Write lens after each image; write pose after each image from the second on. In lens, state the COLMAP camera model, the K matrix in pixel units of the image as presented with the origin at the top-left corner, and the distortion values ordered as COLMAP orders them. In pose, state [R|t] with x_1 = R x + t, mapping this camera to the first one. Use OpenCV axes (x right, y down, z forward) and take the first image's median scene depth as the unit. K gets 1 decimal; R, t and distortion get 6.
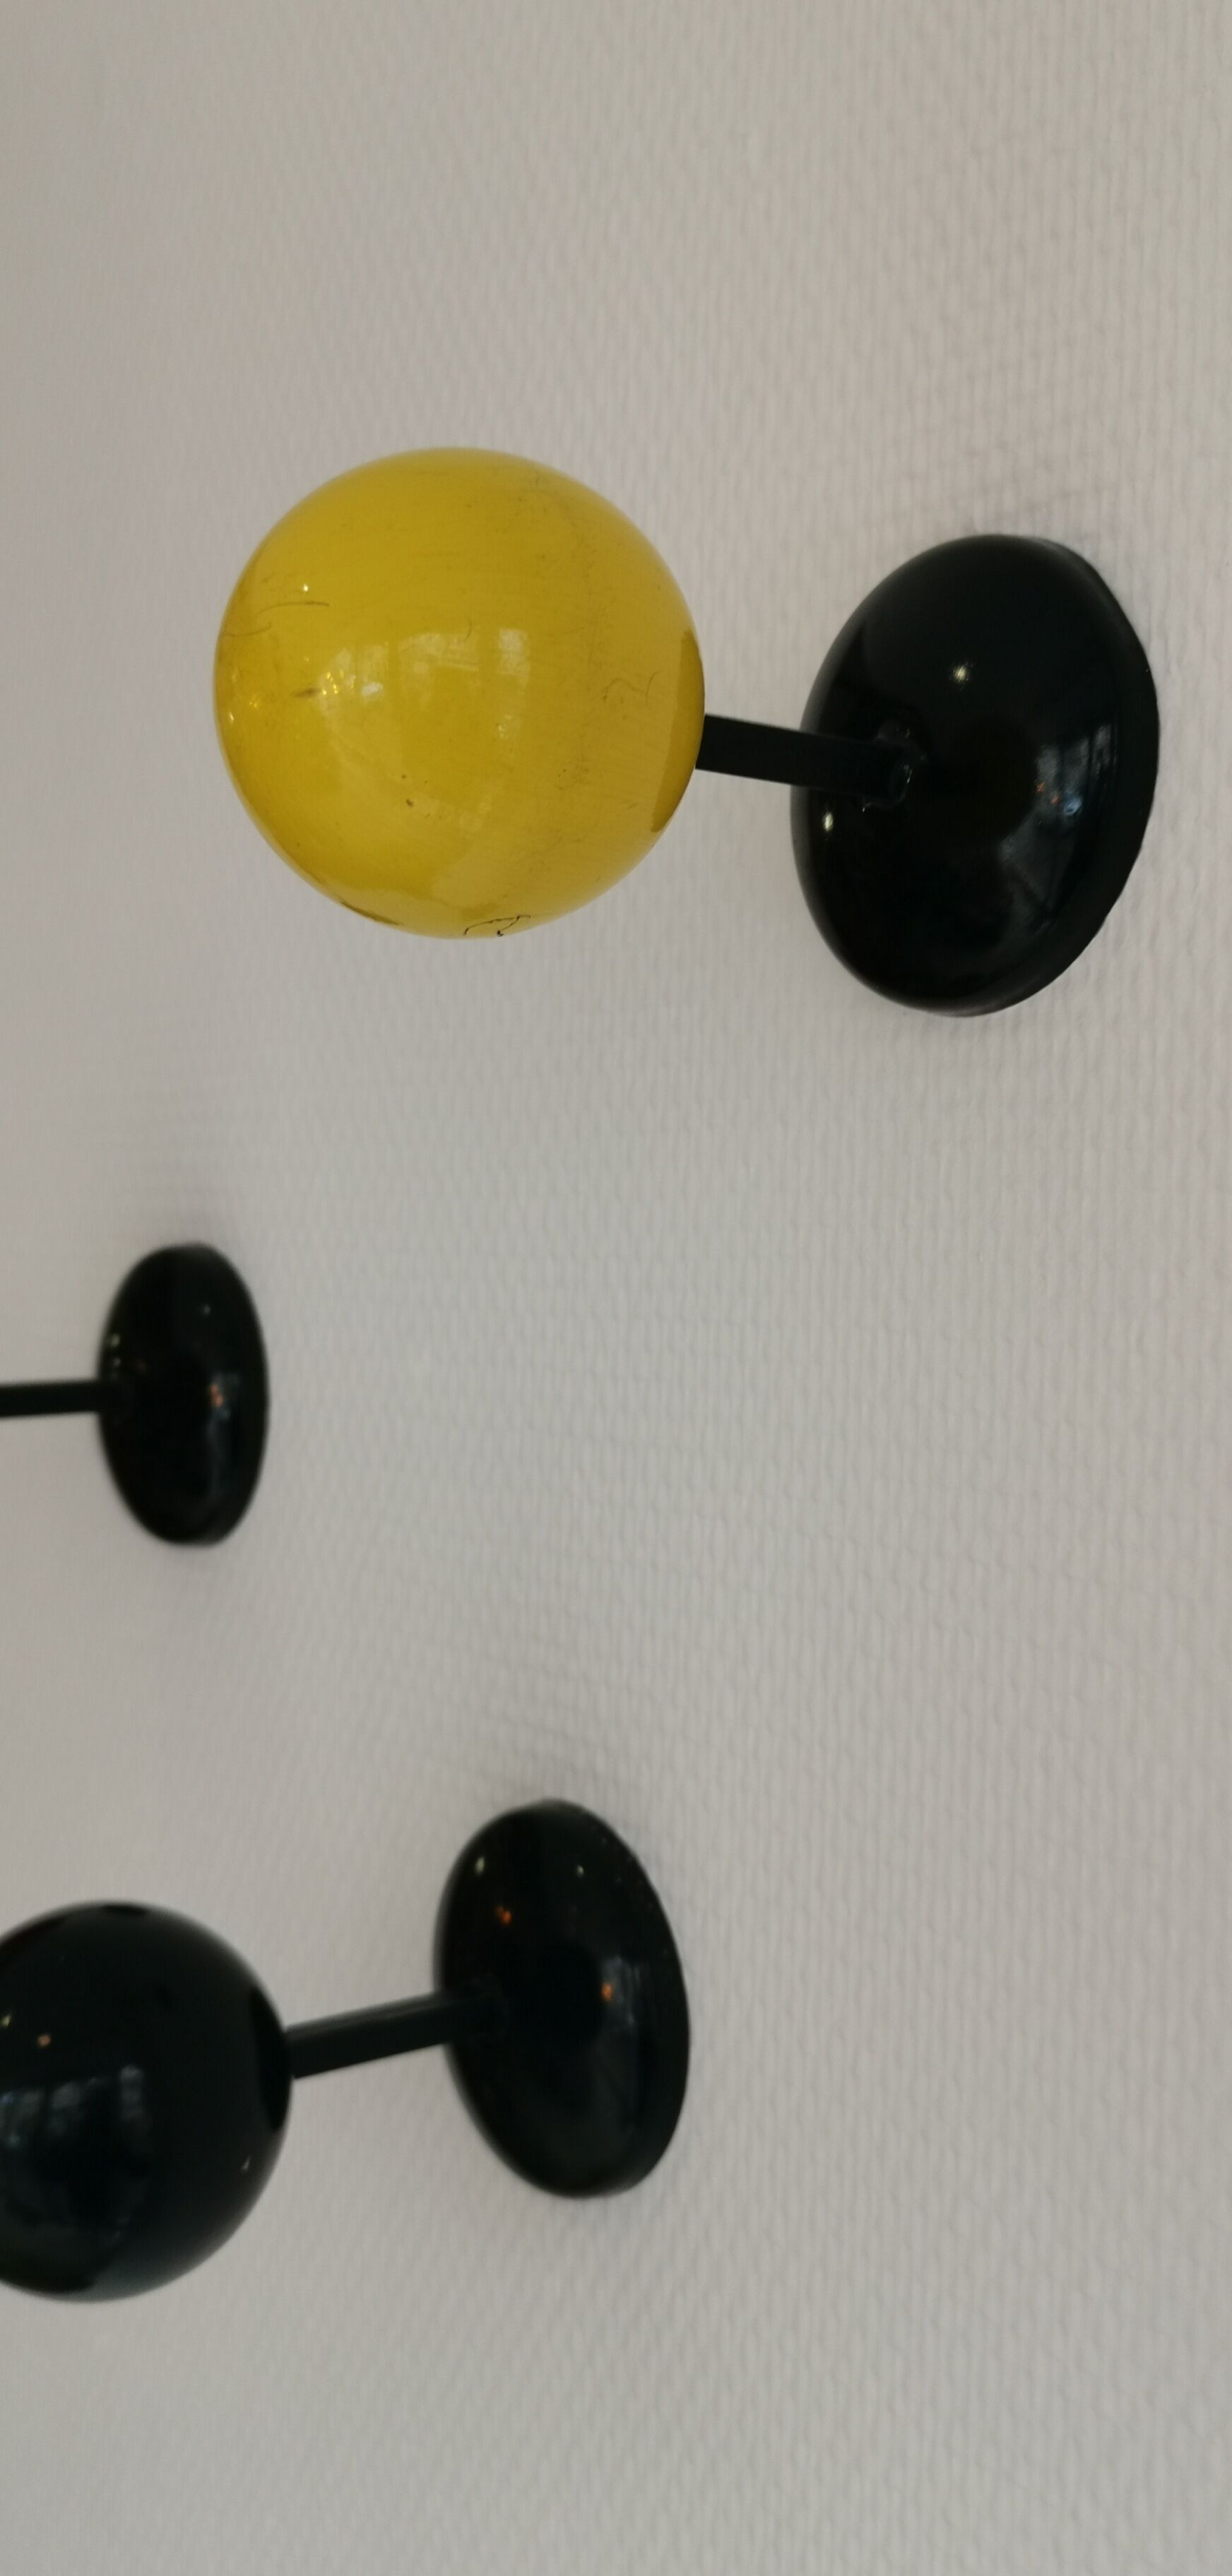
lens RADIAL K [[2475.5, 0, 608.2], [0, 2475.5, 1265.9], [0, 0, 1]] dist [0.022451, 0.000000]
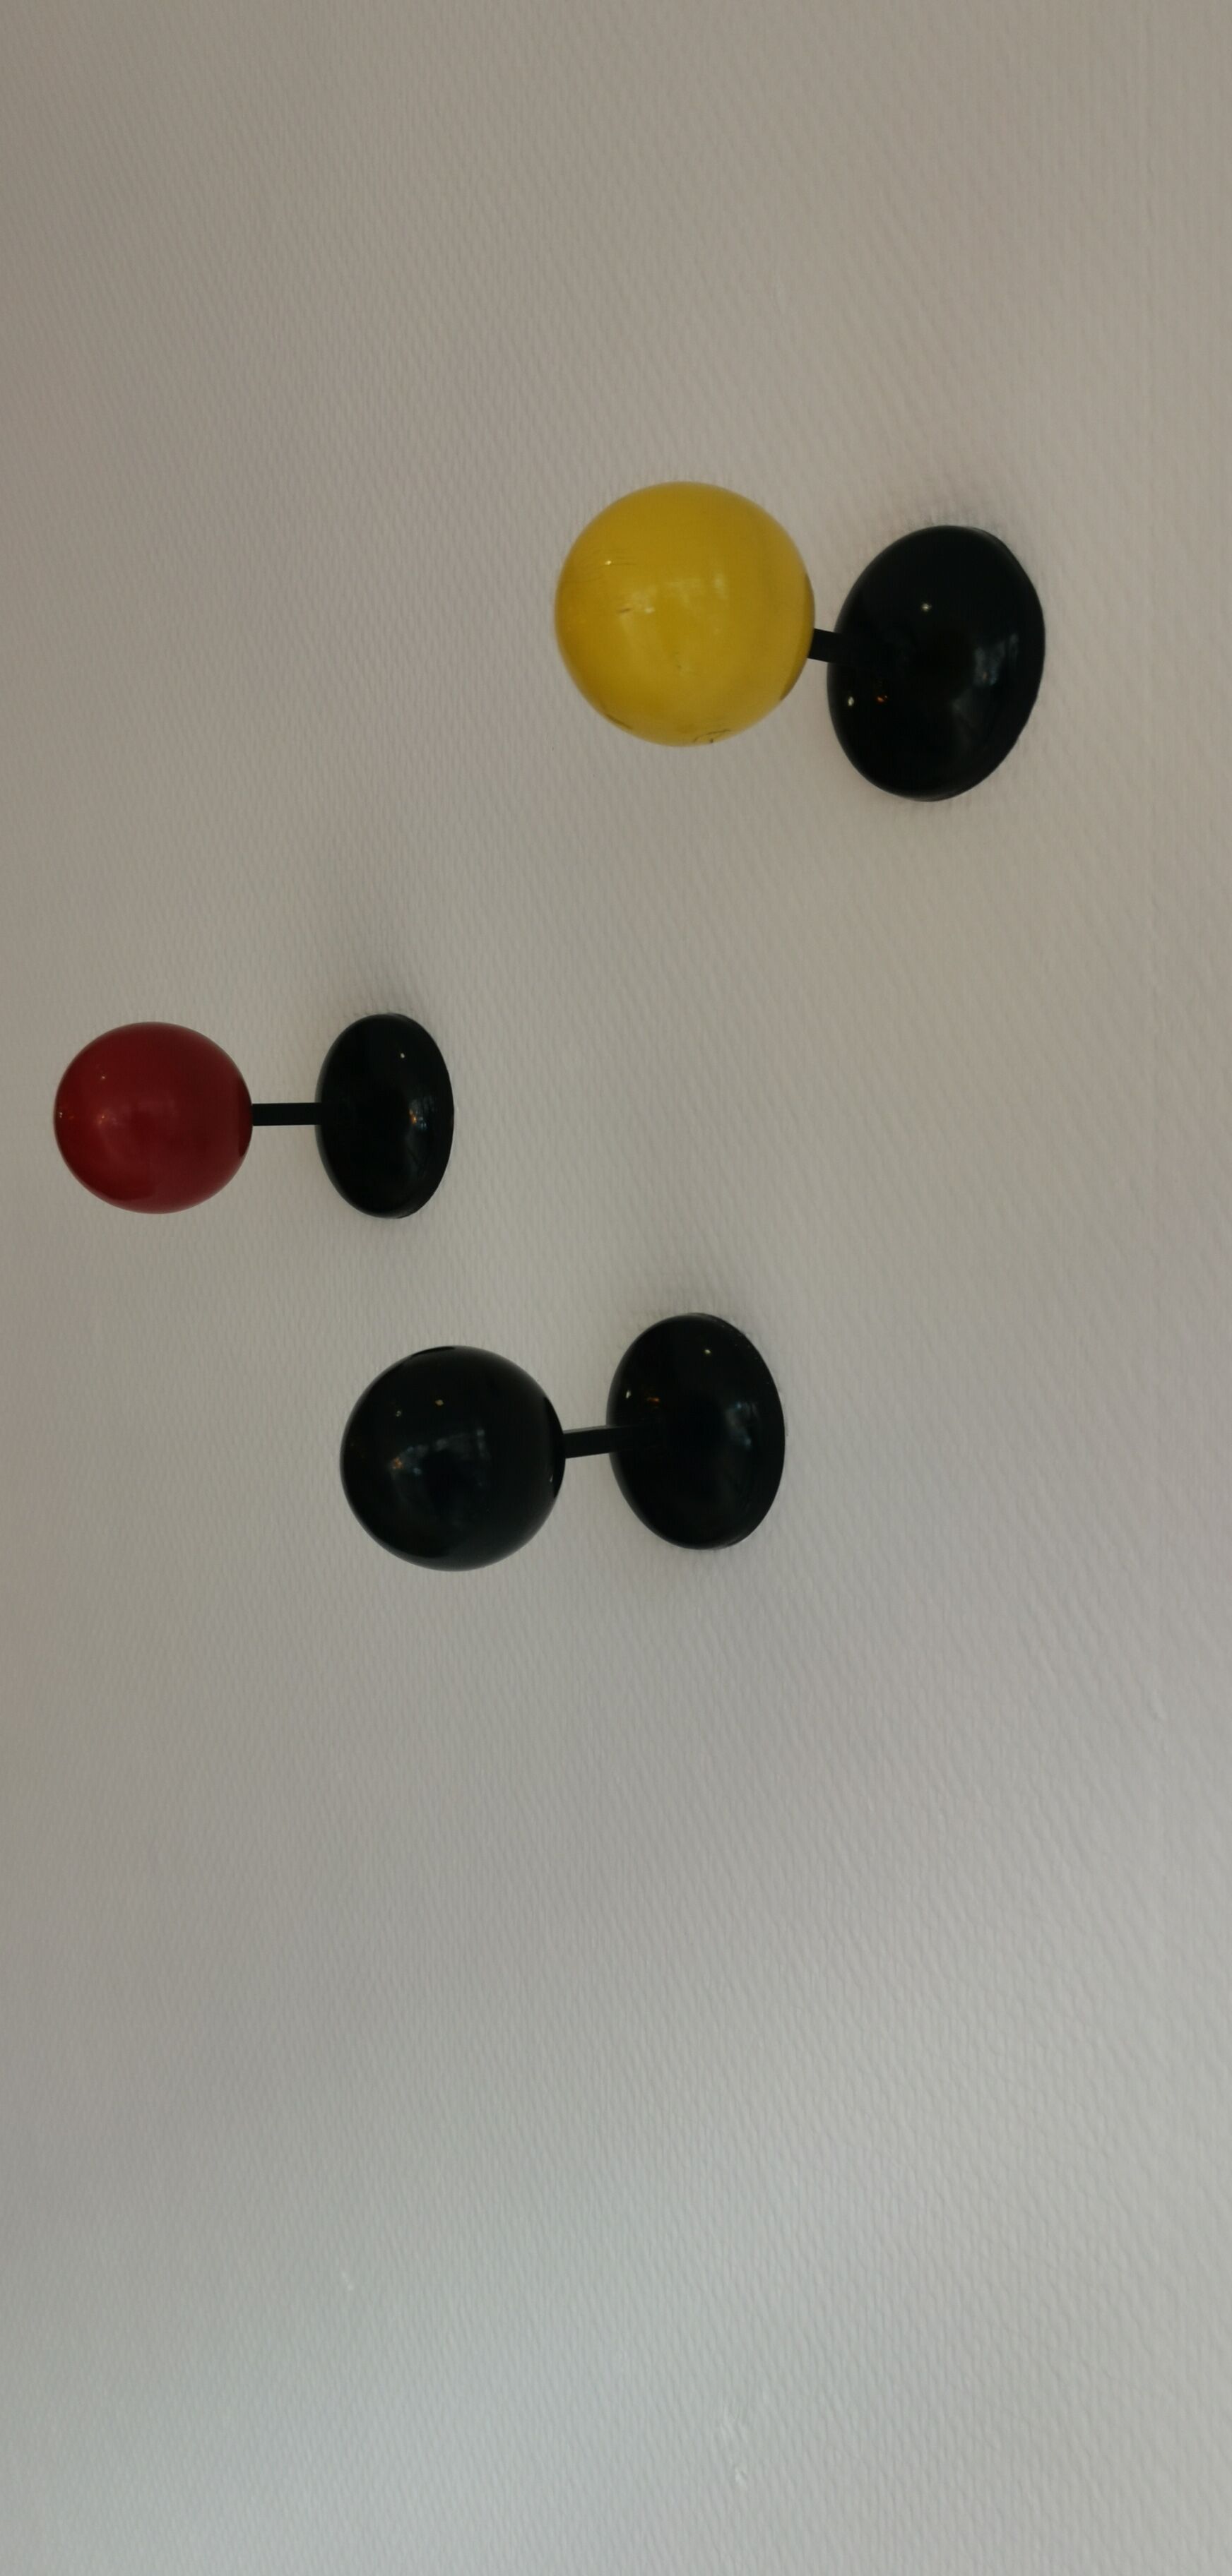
lens RADIAL K [[2475.5, 0, 631.9], [0, 2475.5, 1247.2], [0, 0, 1]] dist [0.022451, 0.000000]
pose [[0.995670, -0.036129, 0.085653, -0.234448], [0.036560, 0.999325, -0.003477, 0.215095], [-0.085470, 0.006593, 0.996319, -0.732377]]
